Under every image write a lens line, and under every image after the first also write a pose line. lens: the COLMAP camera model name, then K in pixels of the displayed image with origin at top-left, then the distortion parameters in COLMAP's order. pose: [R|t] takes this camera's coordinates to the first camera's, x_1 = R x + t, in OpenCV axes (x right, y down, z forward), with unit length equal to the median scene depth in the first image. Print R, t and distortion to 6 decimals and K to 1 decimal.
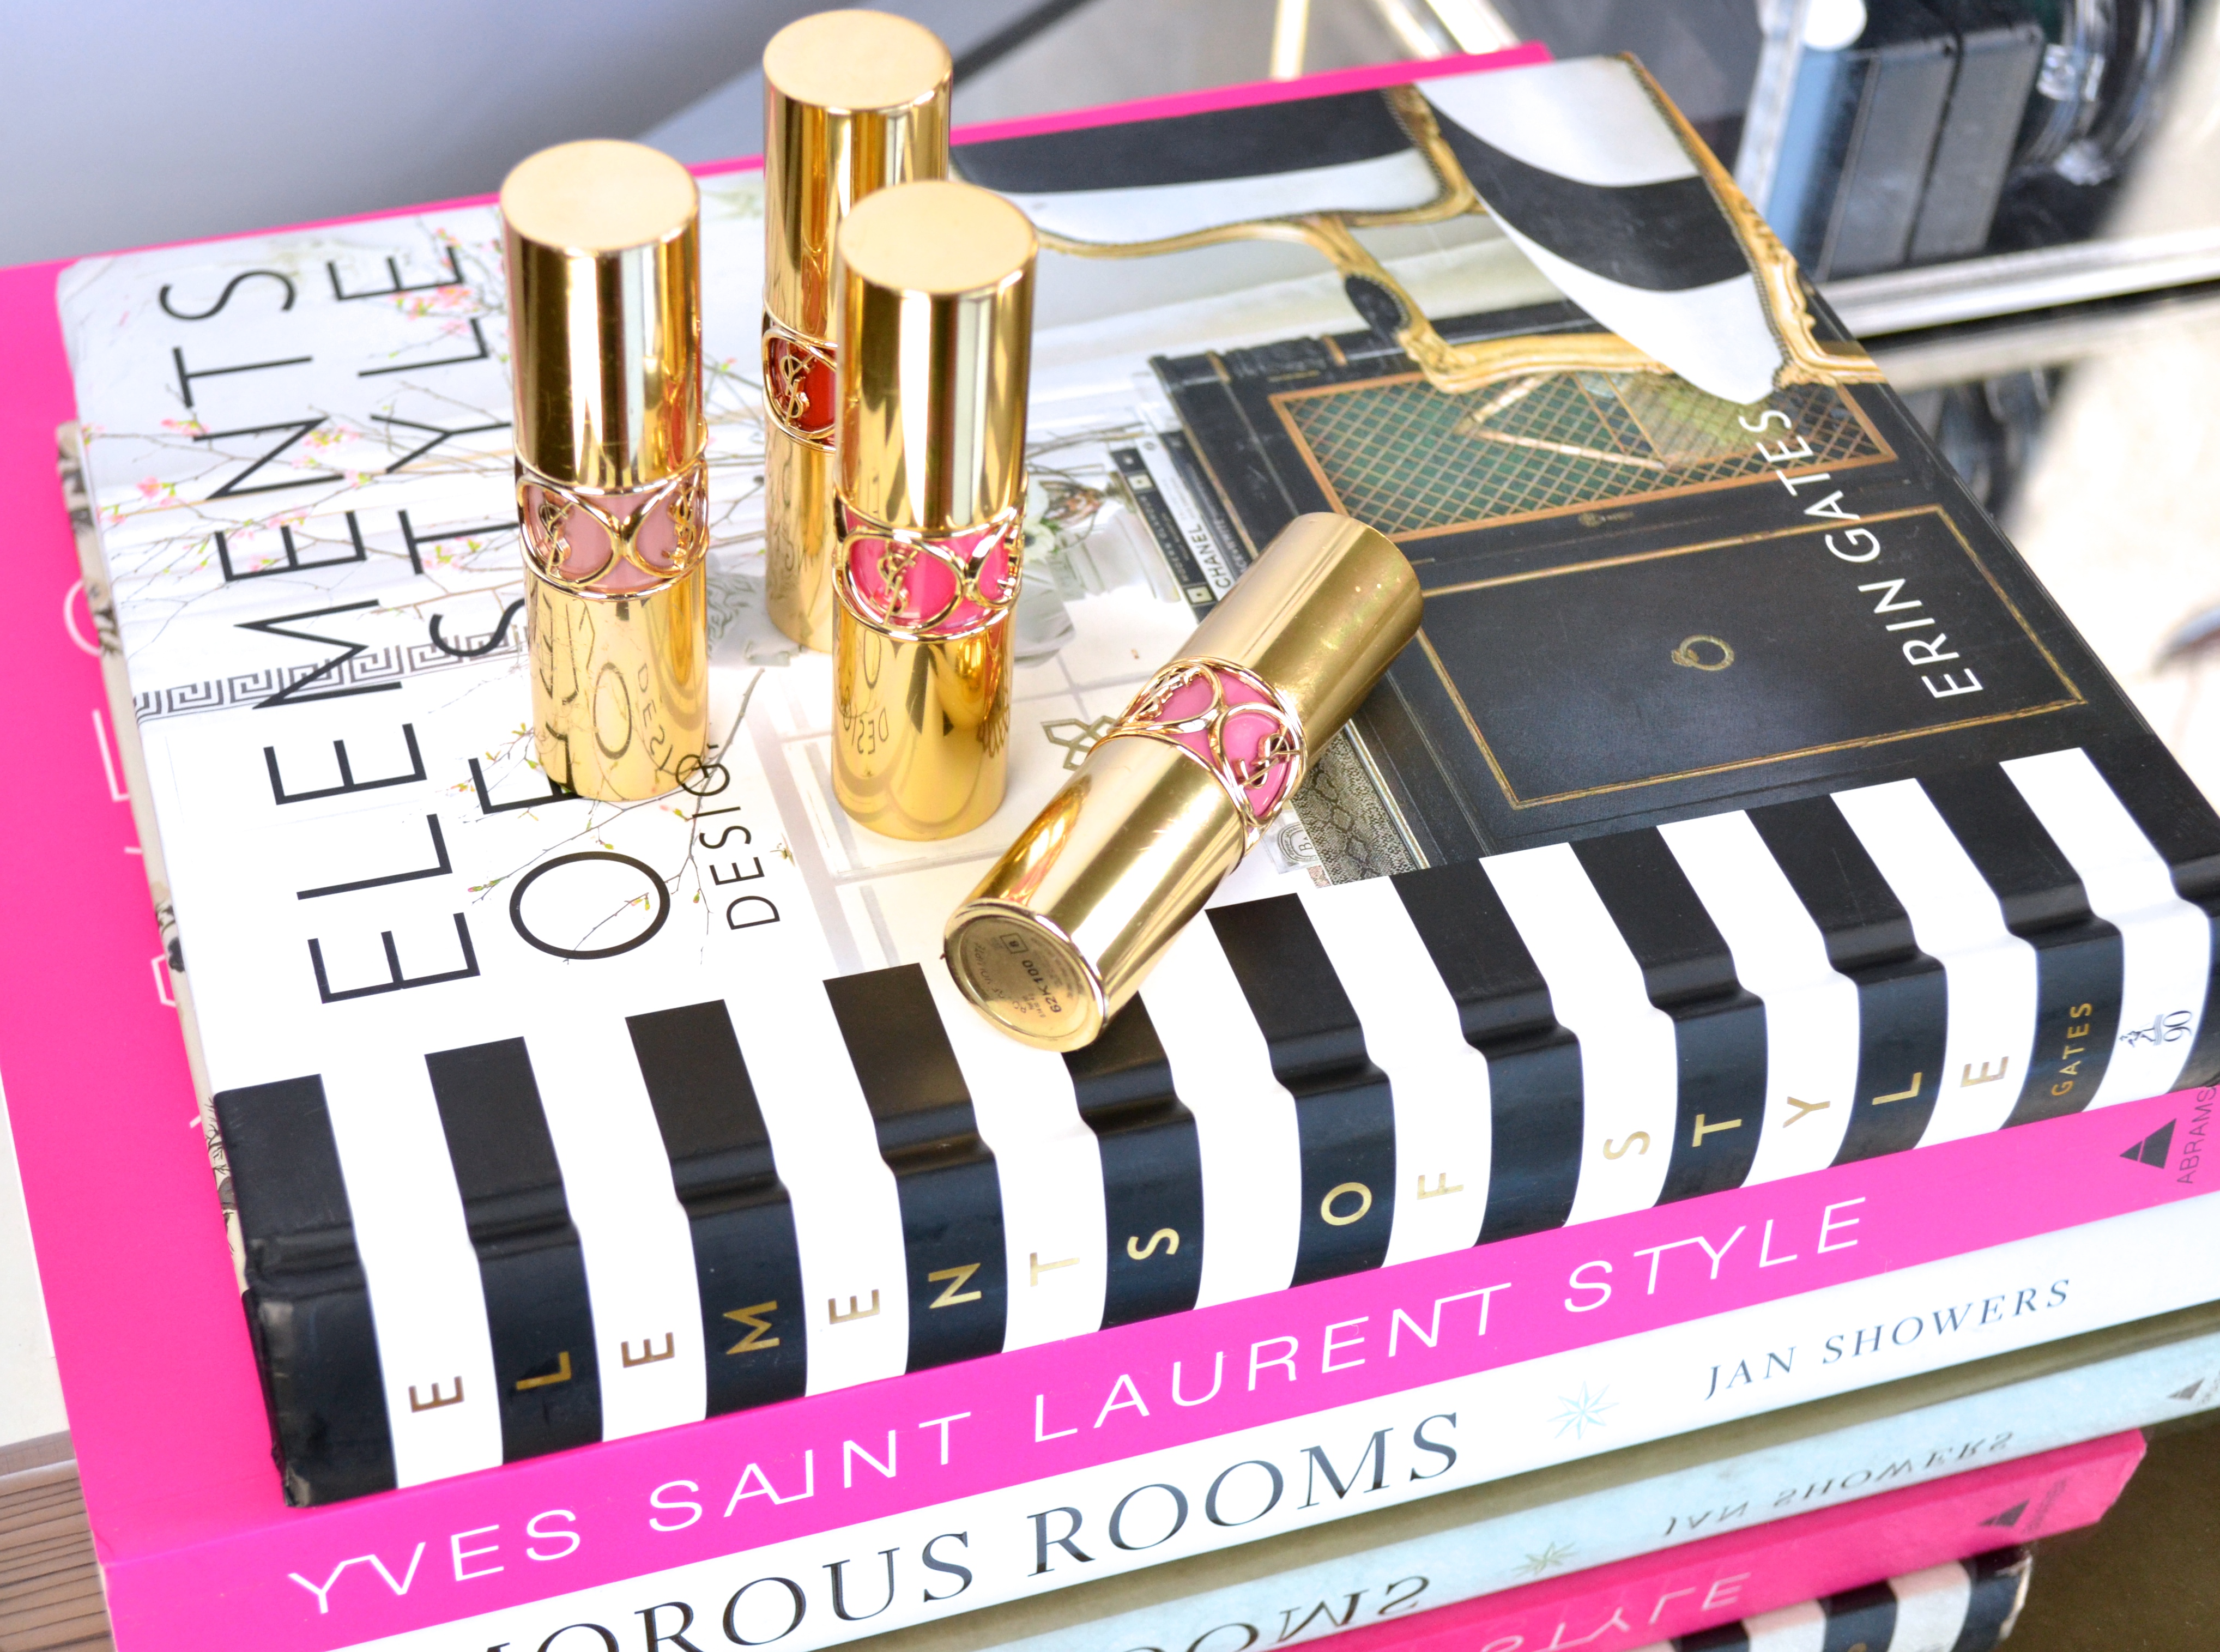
lens RADIAL K [[3876.1, 0, 1110.0], [0, 3876.1, 826.0], [0, 0, 1]] dist [-0.007736, 0.023794]
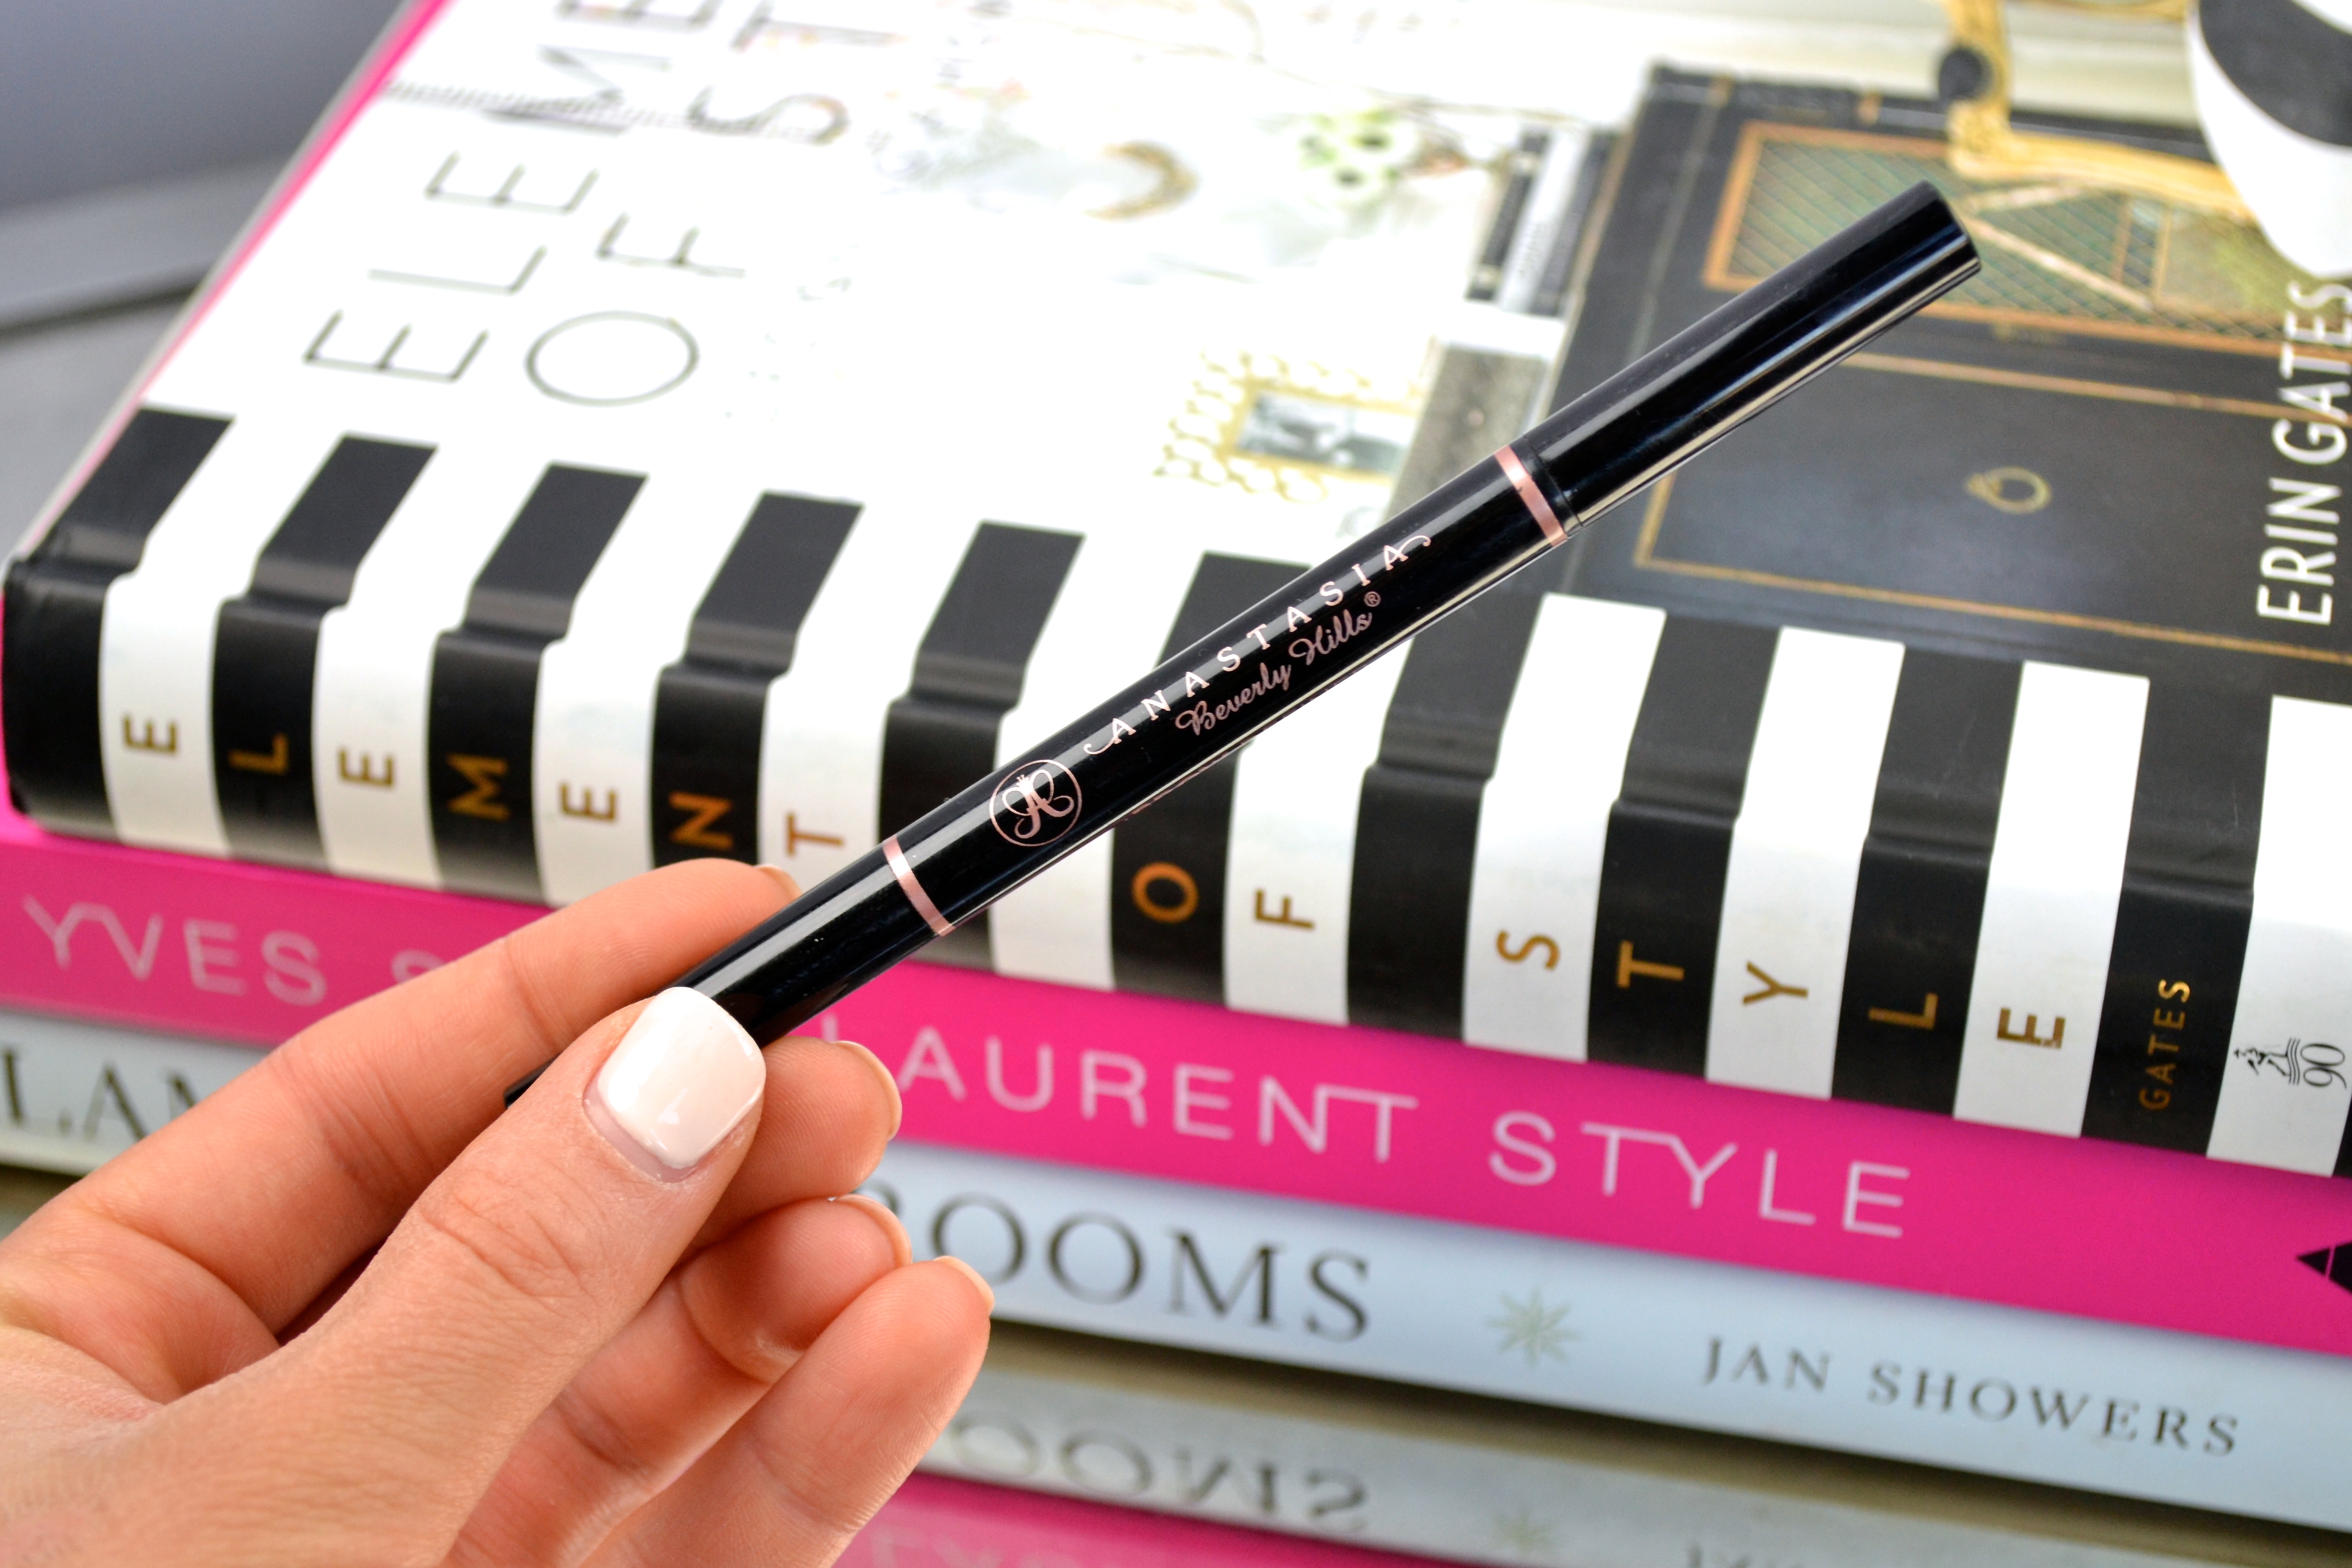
lens RADIAL K [[4367.2, 0, 1176.0], [0, 4367.2, 784.0], [0, 0, 1]] dist [-0.044922, 0.164230]
pose [[0.846231, 0.282978, -0.451461, 0.413152], [-0.317112, 0.948388, 0.000050, 0.064197], [0.428175, 0.143122, 0.892291, 0.138572]]
